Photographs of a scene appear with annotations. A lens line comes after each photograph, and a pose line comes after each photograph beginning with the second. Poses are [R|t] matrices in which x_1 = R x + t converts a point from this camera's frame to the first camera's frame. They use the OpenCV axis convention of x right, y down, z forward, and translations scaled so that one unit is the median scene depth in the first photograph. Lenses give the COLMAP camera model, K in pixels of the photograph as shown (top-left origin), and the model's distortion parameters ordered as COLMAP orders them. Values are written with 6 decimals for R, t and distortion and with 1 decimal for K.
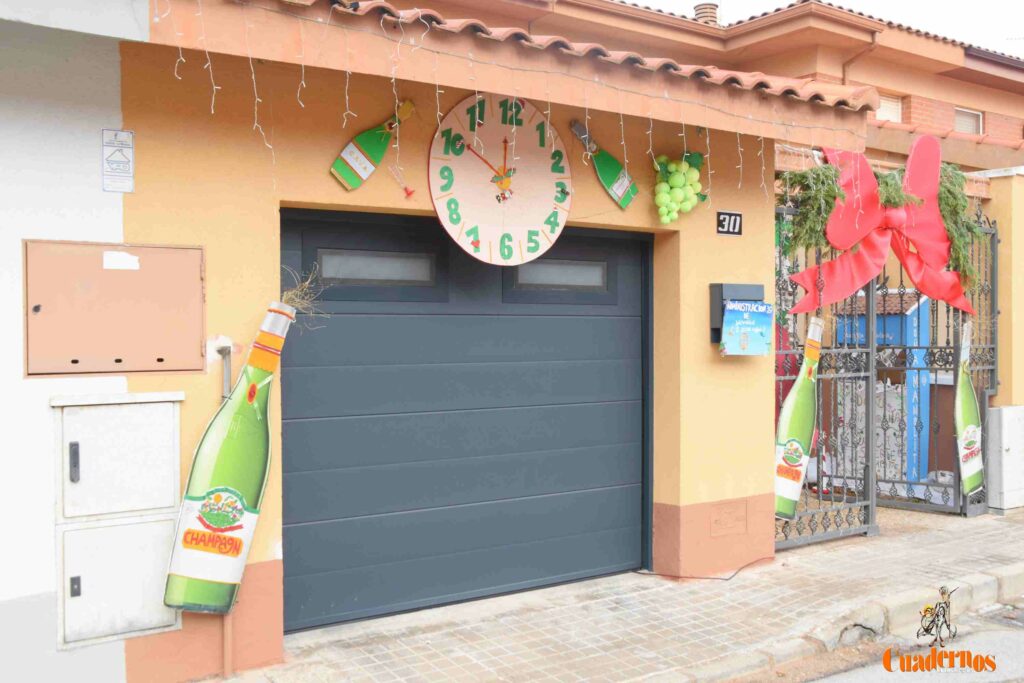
lens RADIAL K [[1064.3, 0, 490.2], [0, 1064.3, 323.9], [0, 0, 1]] dist [-0.038621, 0.000000]
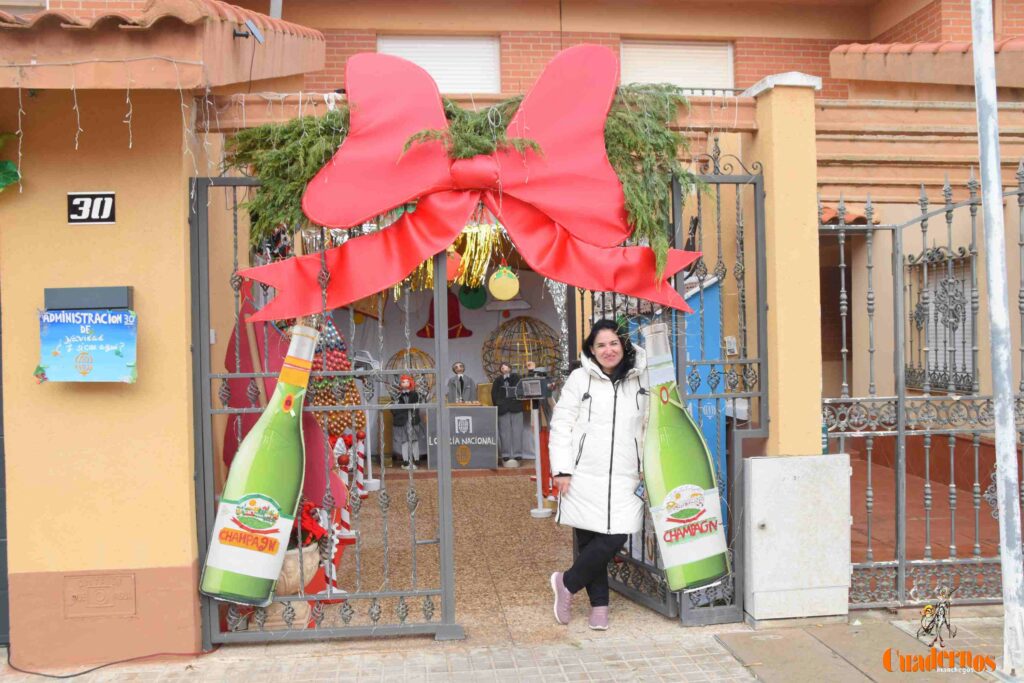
lens RADIAL K [[928.8, 0, 497.6], [0, 928.8, 331.7], [0, 0, 1]] dist [-0.075408, 0.000000]
pose [[0.870698, -0.021901, -0.491330, 0.785149], [0.022730, 0.999732, -0.004283, 0.003273], [0.491292, -0.007439, 0.870963, 0.562581]]
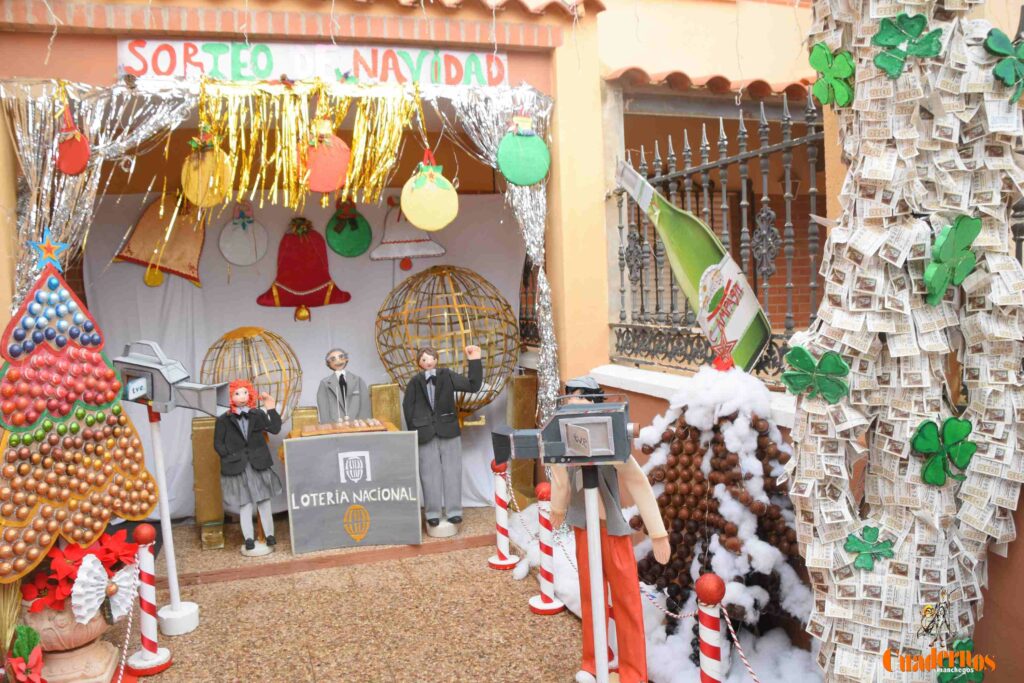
lens RADIAL K [[813.6, 0, 507.0], [0, 813.6, 335.1], [0, 0, 1]] dist [-0.168246, 0.134186]
pose [[0.957537, -0.027566, -0.286988, 0.338665], [0.045288, 0.997442, 0.055296, -0.001393], [0.284730, -0.065946, 0.956337, 1.200762]]
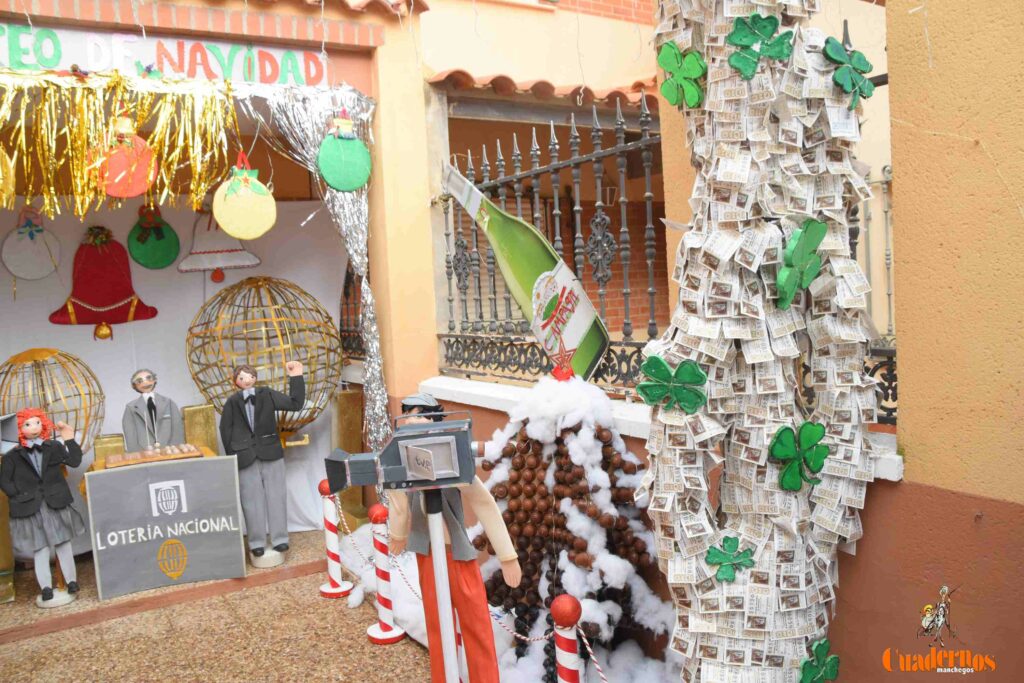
lens RADIAL K [[813.6, 0, 505.4], [0, 813.6, 331.2], [0, 0, 1]] dist [-0.168246, 0.134186]
pose [[0.996159, -0.058366, -0.065274, 0.323923], [0.061865, 0.996680, 0.052934, -0.003191], [0.061968, -0.056769, 0.996462, 1.224227]]
